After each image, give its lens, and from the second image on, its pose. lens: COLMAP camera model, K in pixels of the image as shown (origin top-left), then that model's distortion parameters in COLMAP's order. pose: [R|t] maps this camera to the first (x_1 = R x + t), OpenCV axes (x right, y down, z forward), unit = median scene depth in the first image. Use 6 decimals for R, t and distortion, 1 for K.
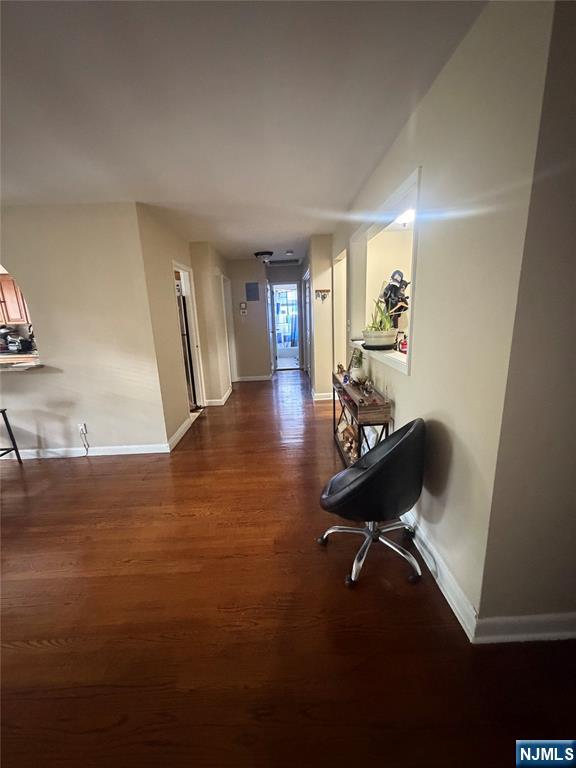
lens RADIAL K [[309.2, 0, 291.6], [0, 309.2, 384.2], [0, 0, 1]] dist [0.001436, 0.000082]
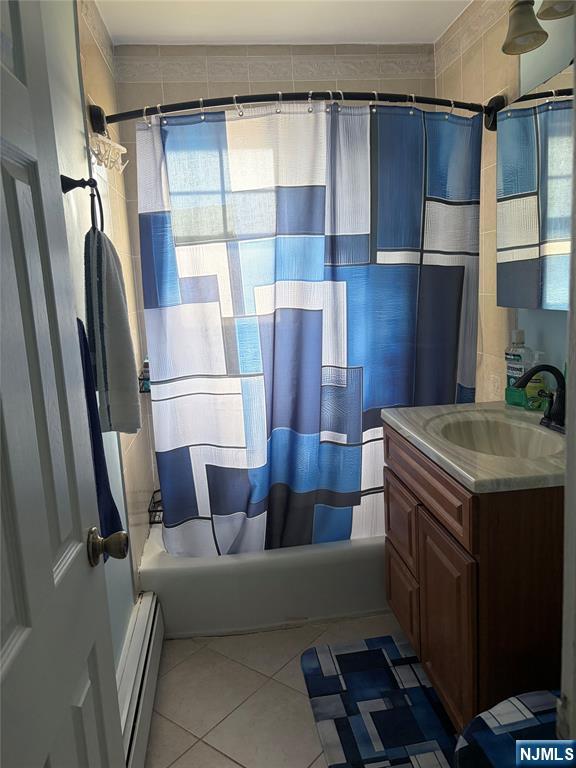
lens RADIAL K [[600.7, 0, 289.1], [0, 600.7, 385.1], [0, 0, 1]] dist [0.091529, -0.016916]
pose [[0.994769, -0.025987, 0.098785, -0.016296], [0.032300, 0.997500, -0.062859, -0.175329], [-0.096904, 0.065721, 0.993122, 0.744436]]
